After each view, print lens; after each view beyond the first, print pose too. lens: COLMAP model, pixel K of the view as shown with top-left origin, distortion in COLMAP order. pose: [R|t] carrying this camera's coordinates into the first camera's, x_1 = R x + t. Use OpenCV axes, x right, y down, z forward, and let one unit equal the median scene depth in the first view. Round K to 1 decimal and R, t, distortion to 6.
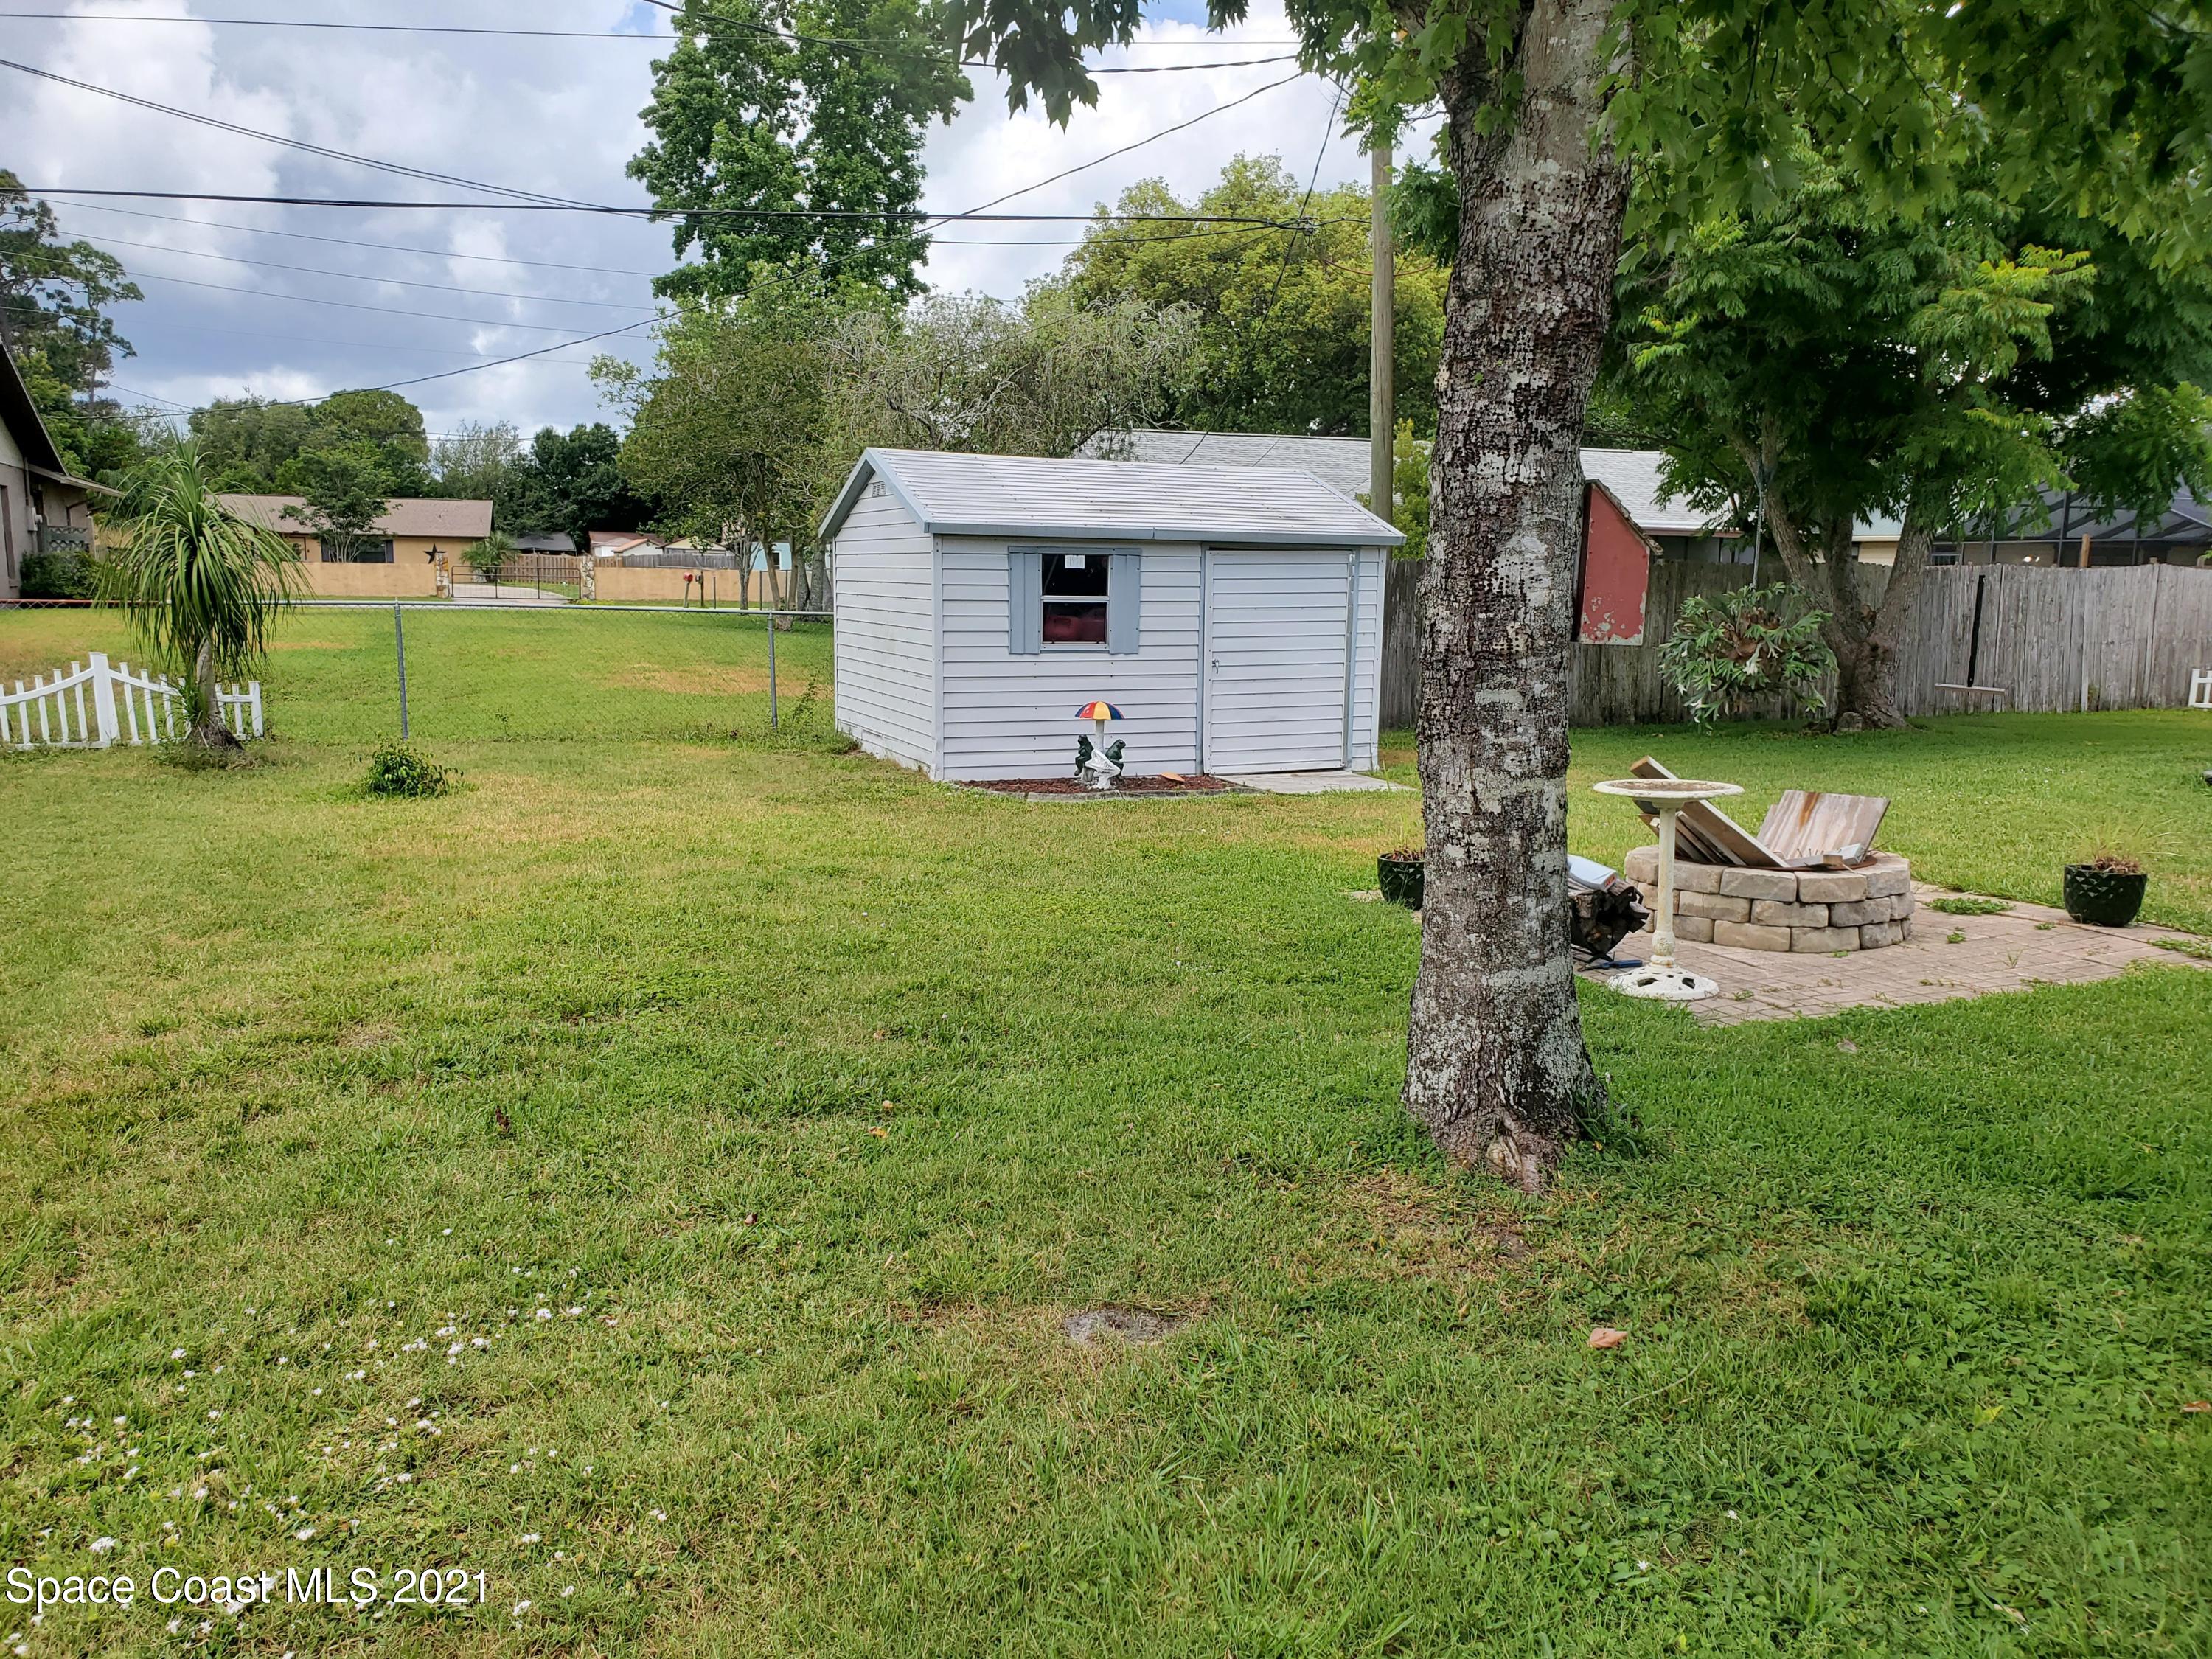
lens RADIAL K [[1685.0, 0, 968.6], [0, 1685.0, 875.7], [0, 0, 1]] dist [0.002056, -0.076456]
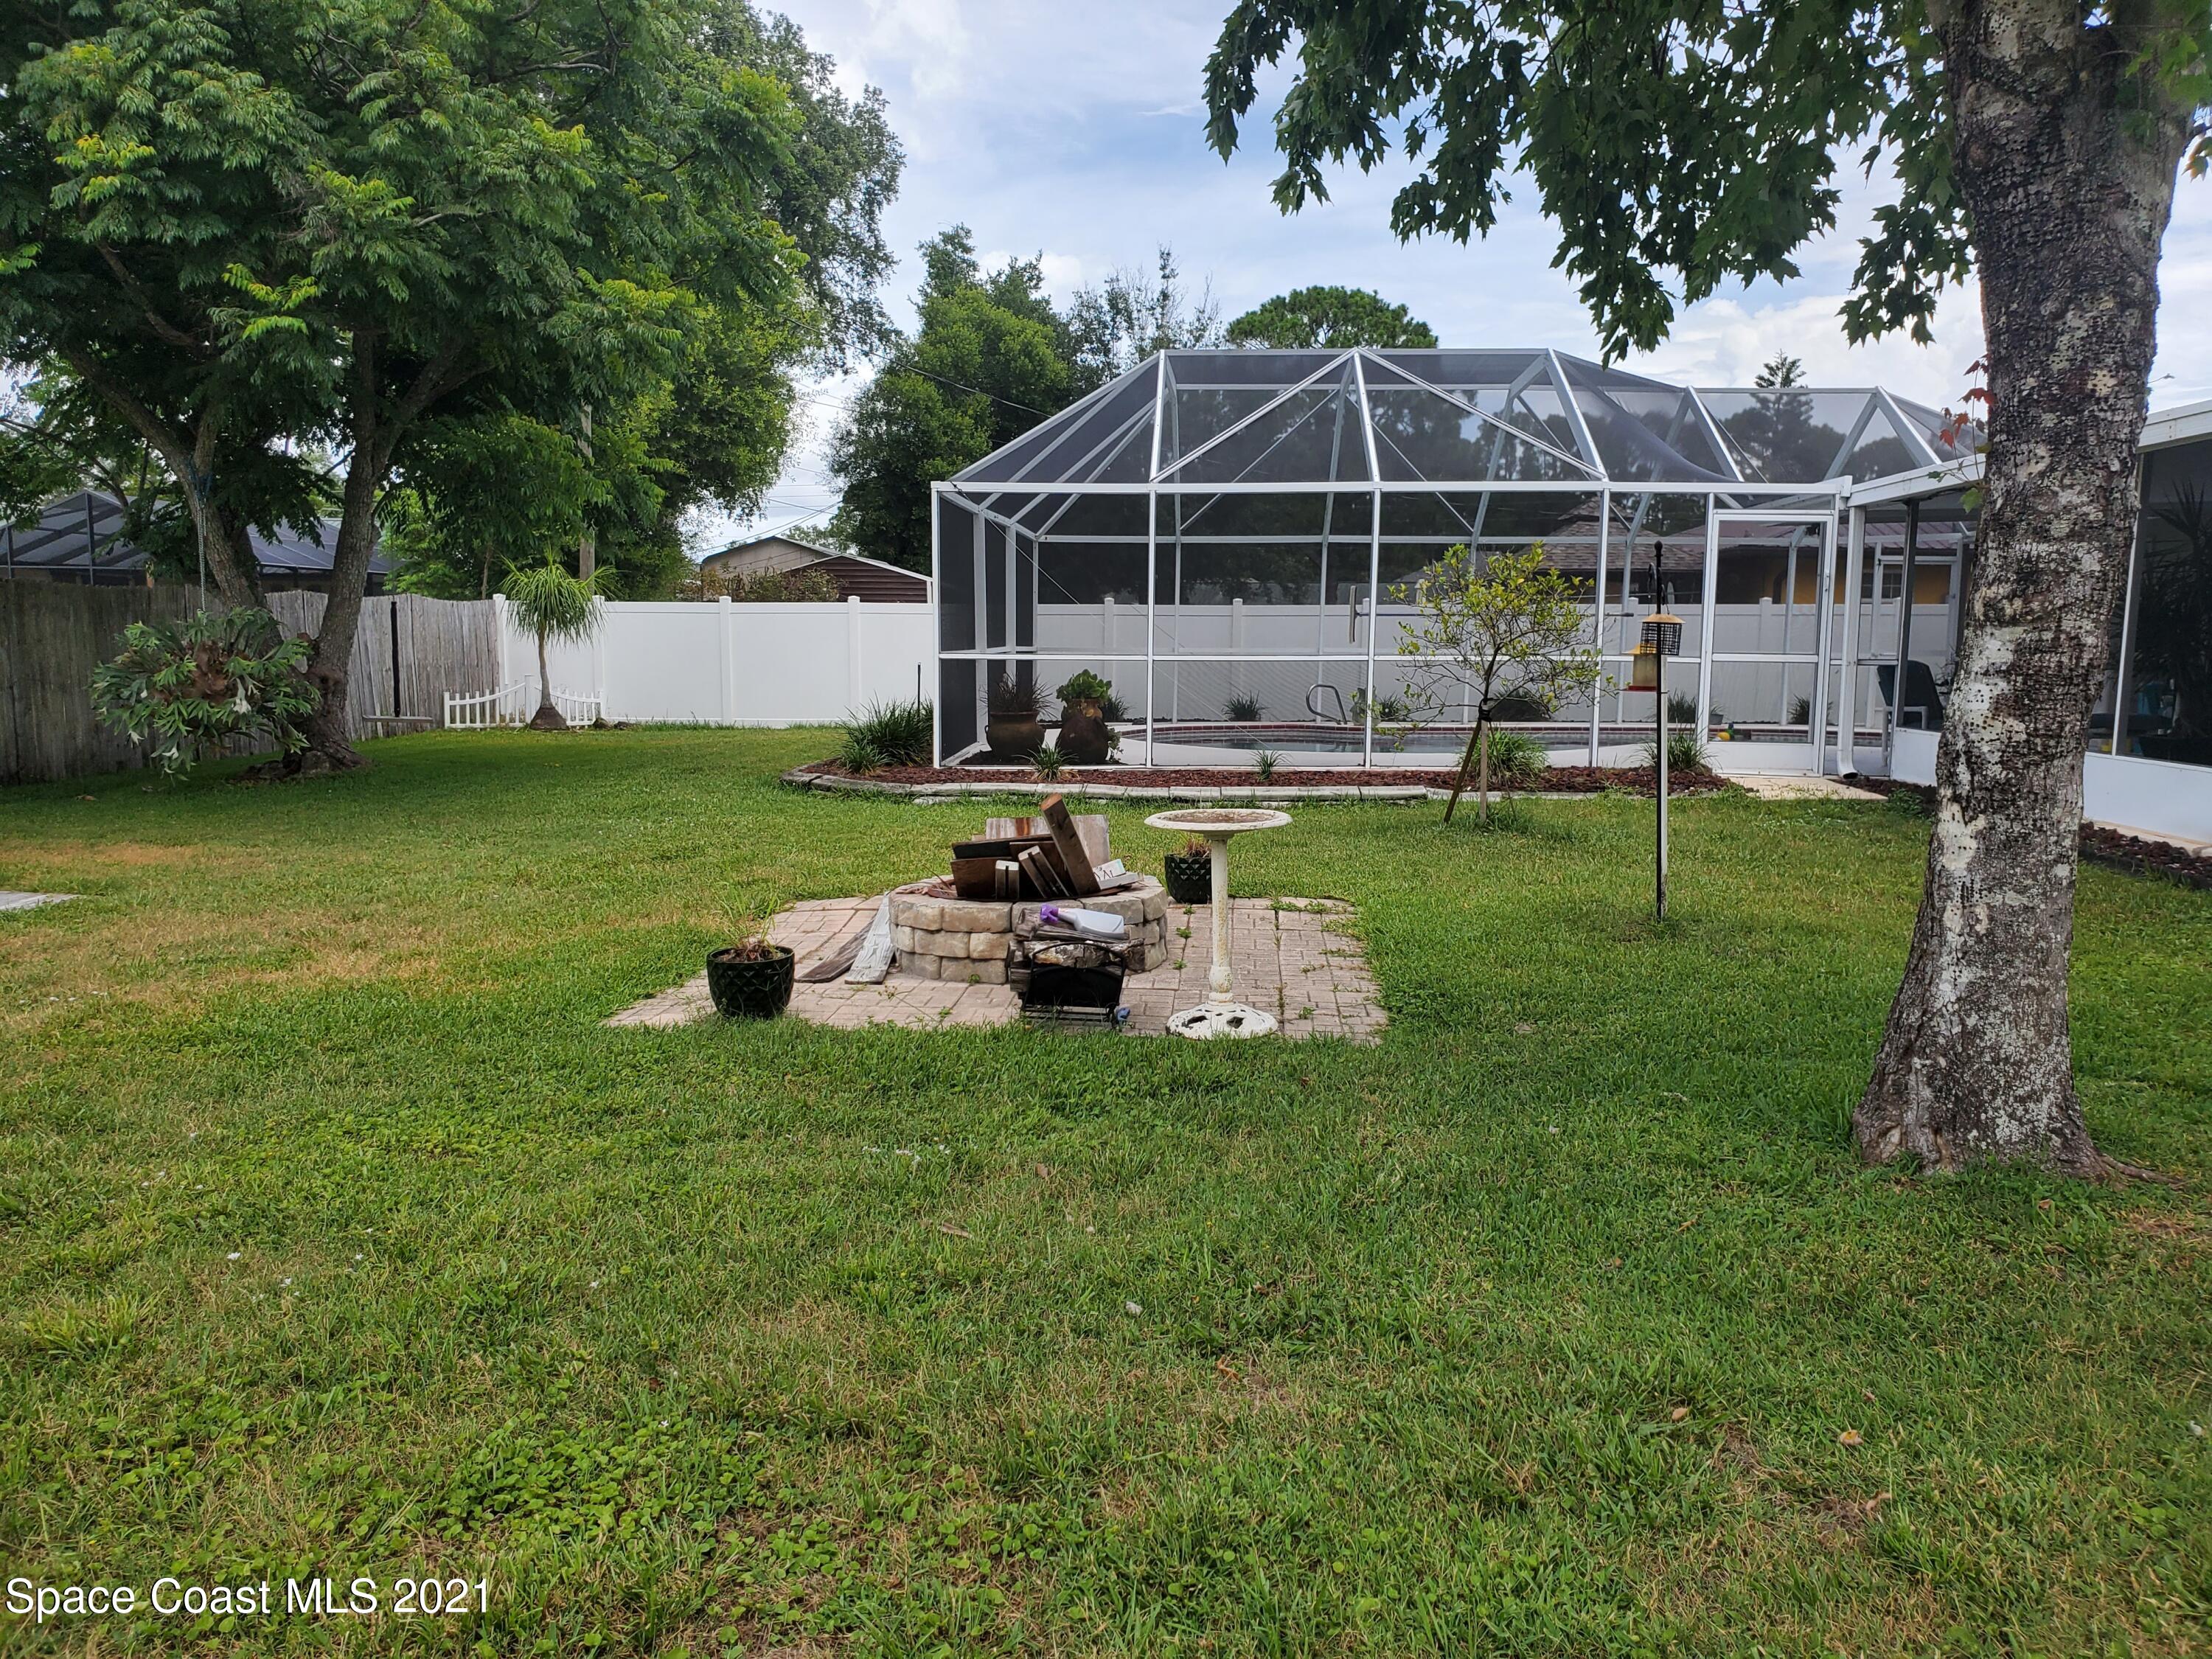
lens RADIAL K [[1742.0, 0, 1110.9], [0, 1742.0, 838.9], [0, 0, 1]] dist [-0.027639, 0.069405]
pose [[0.376509, -0.102975, 0.920672, -0.819170], [0.145552, 0.988036, 0.050986, -0.159738], [-0.914908, 0.114809, 0.386992, 1.084400]]
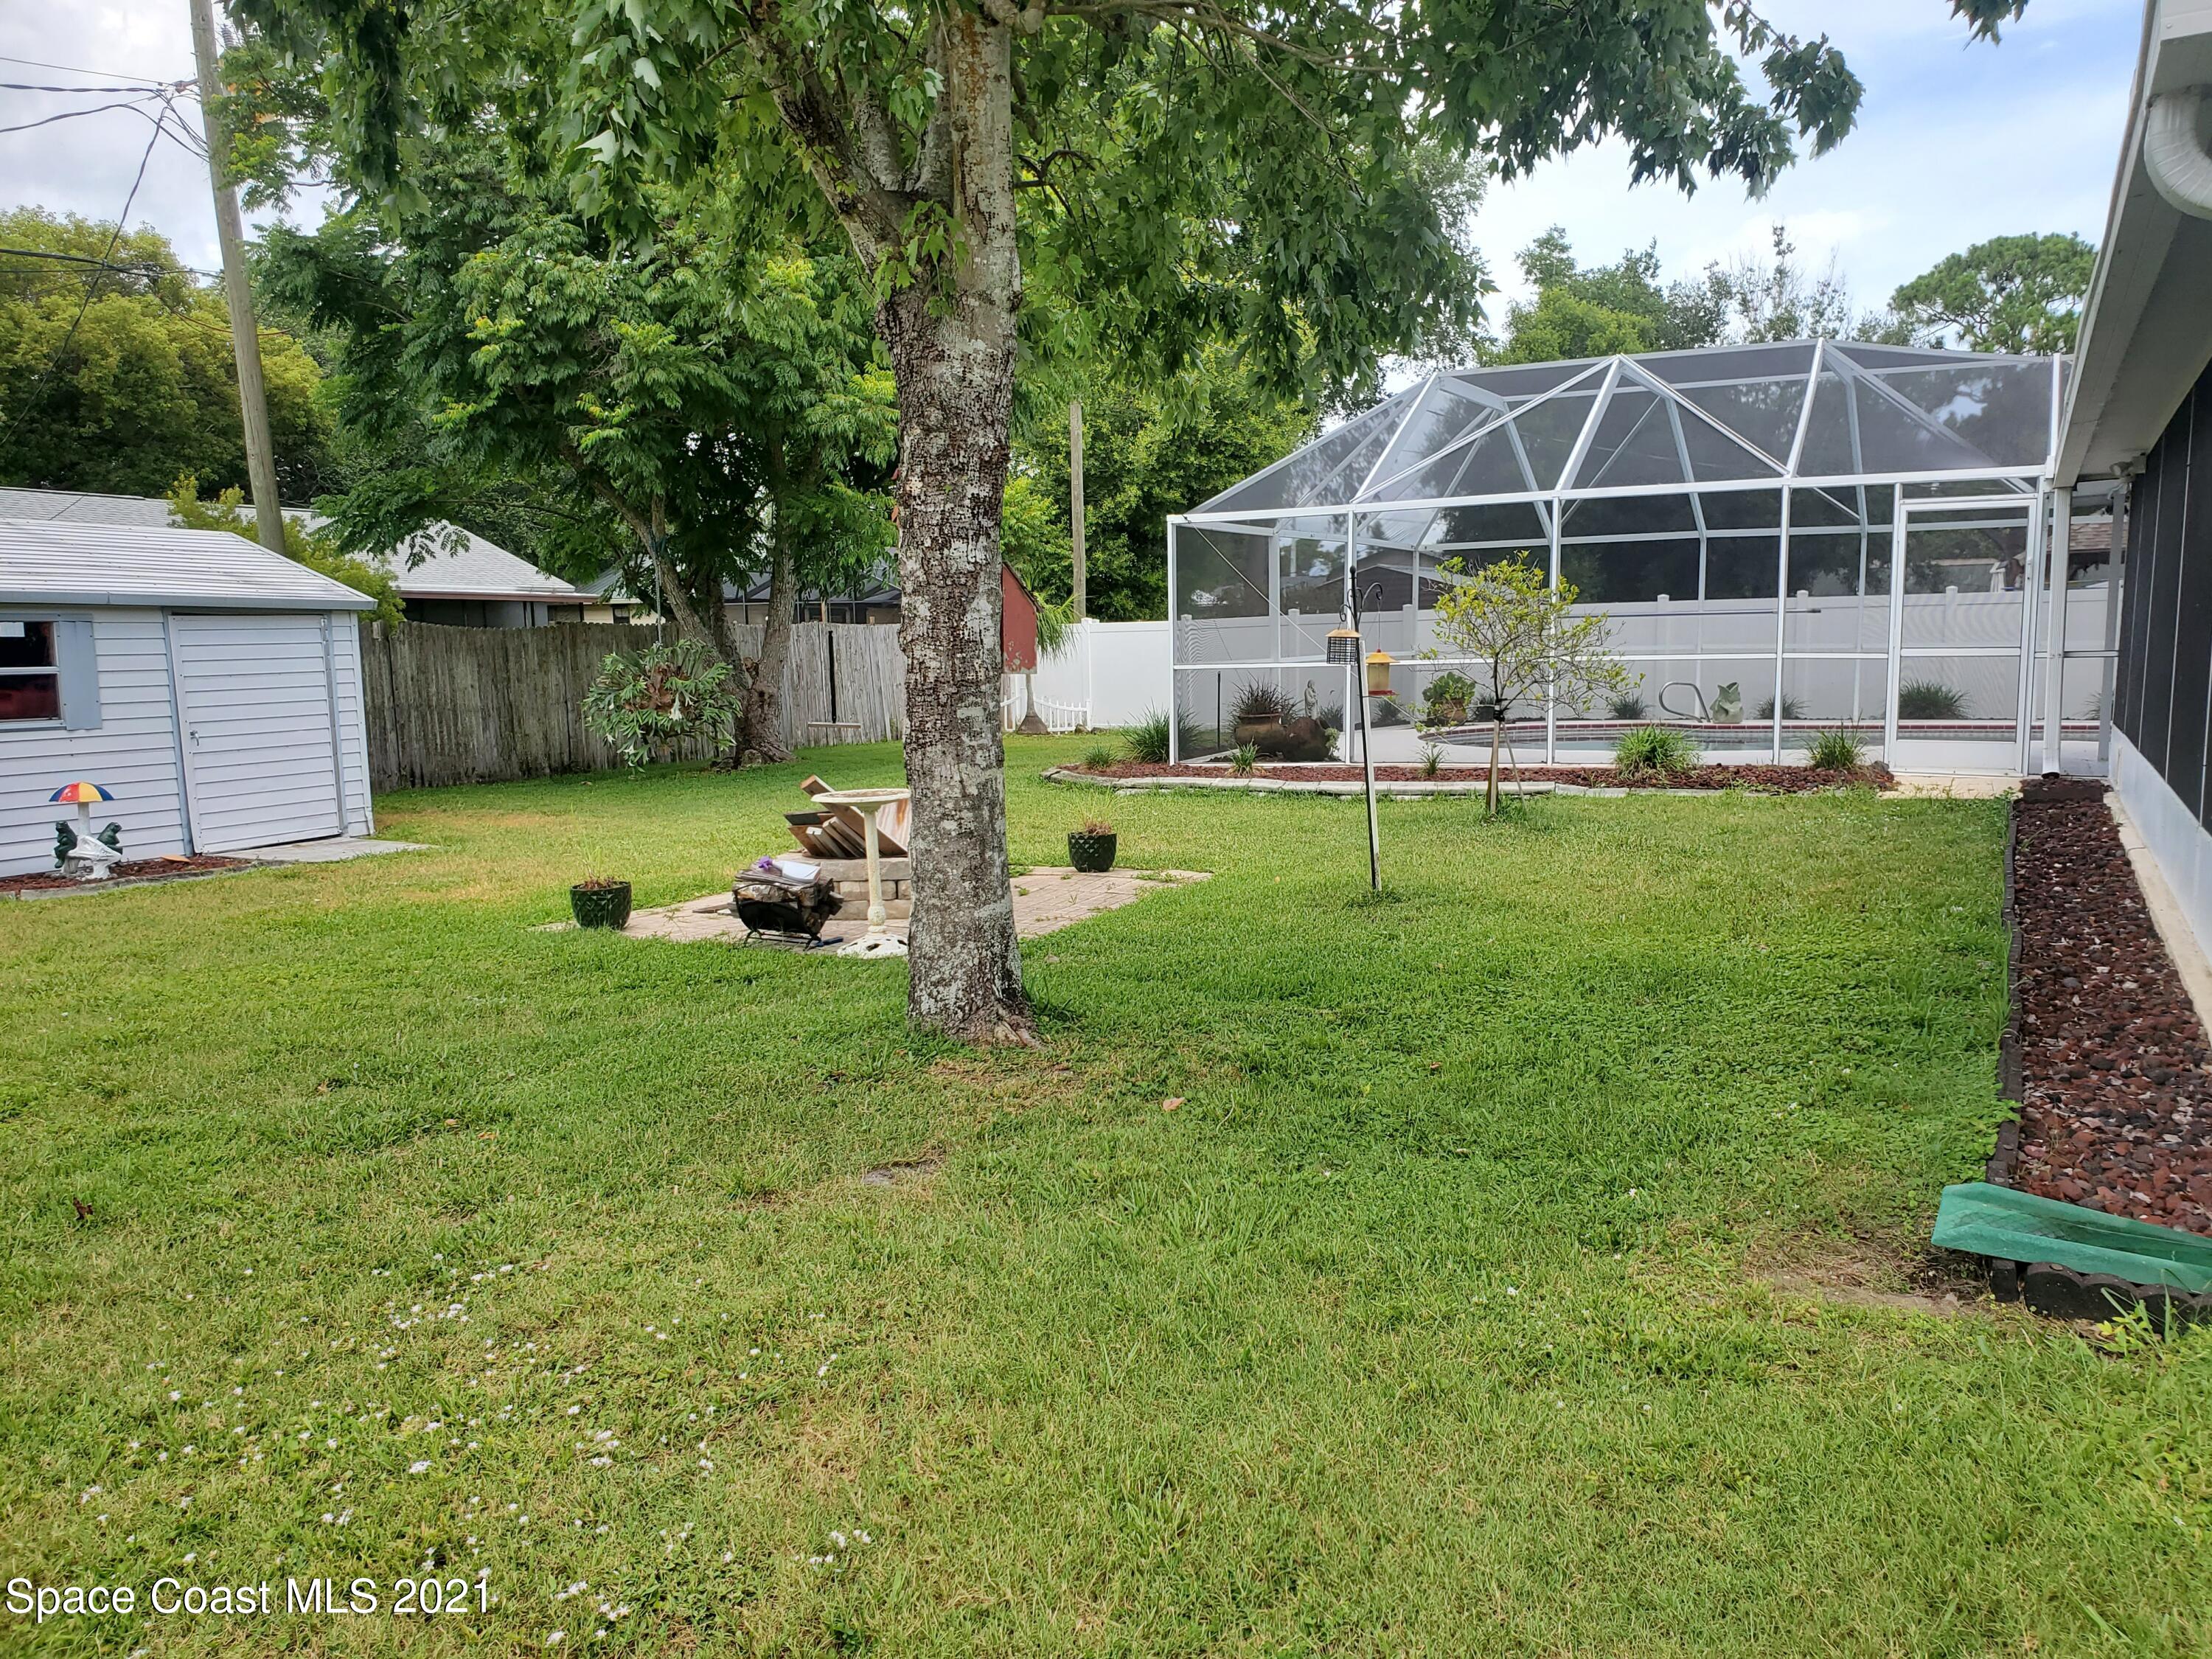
lens RADIAL K [[1691.4, 0, 1108.1], [0, 1691.4, 924.4], [0, 0, 1]] dist [0.019734, -0.073645]
pose [[0.716694, -0.126958, 0.685734, -0.572680], [0.134106, 0.990028, 0.043135, 0.023749], [-0.684372, 0.061046, 0.726573, -0.101887]]
